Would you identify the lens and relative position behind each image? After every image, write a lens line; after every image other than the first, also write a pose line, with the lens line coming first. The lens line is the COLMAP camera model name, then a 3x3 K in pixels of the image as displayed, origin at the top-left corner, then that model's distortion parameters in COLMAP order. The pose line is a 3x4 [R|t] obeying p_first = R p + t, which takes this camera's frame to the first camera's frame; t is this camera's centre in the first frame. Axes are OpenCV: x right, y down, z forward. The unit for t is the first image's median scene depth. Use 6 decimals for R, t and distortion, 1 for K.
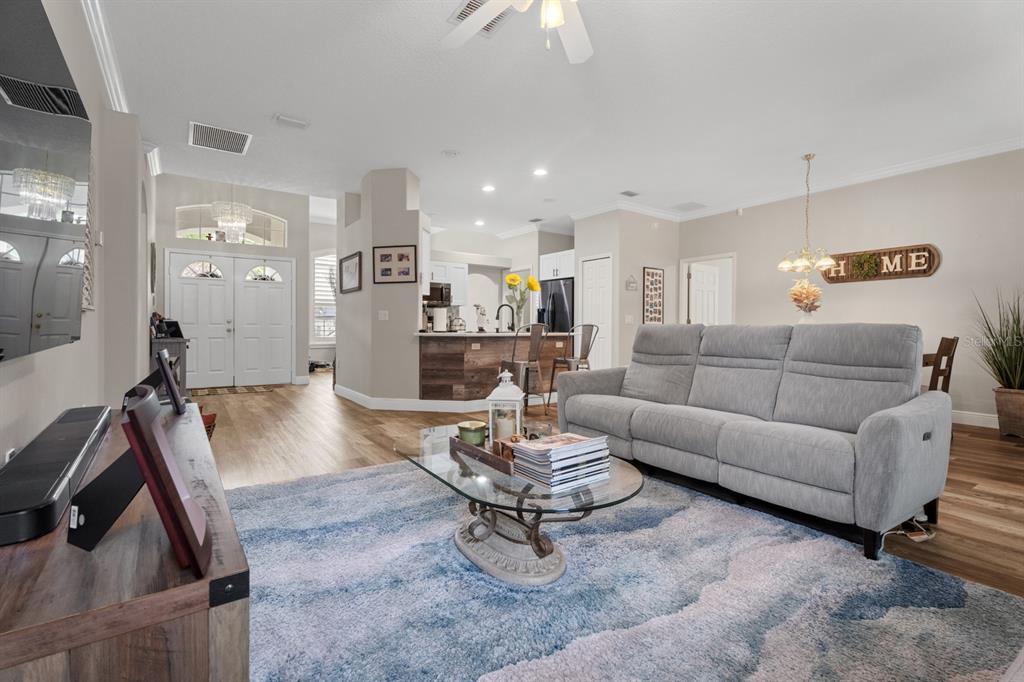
lens RADIAL K [[471.6, 0, 514.3], [0, 471.6, 333.2], [0, 0, 1]] dist [0.001599, -0.000633]
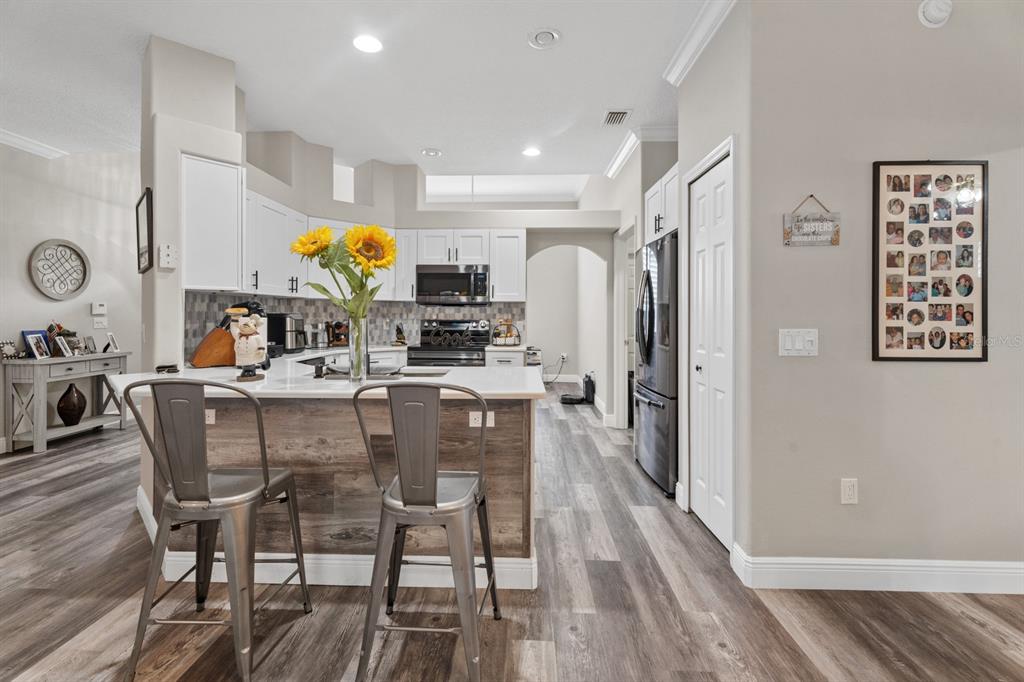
lens RADIAL K [[471.6, 0, 508.4], [0, 471.6, 315.3], [0, 0, 1]] dist [0.001599, -0.000633]
pose [[0.787720, -0.003309, -0.616024, 0.270537], [-0.007361, 0.999864, -0.014784, -0.038576], [0.615989, 0.016180, 0.787588, 0.619404]]
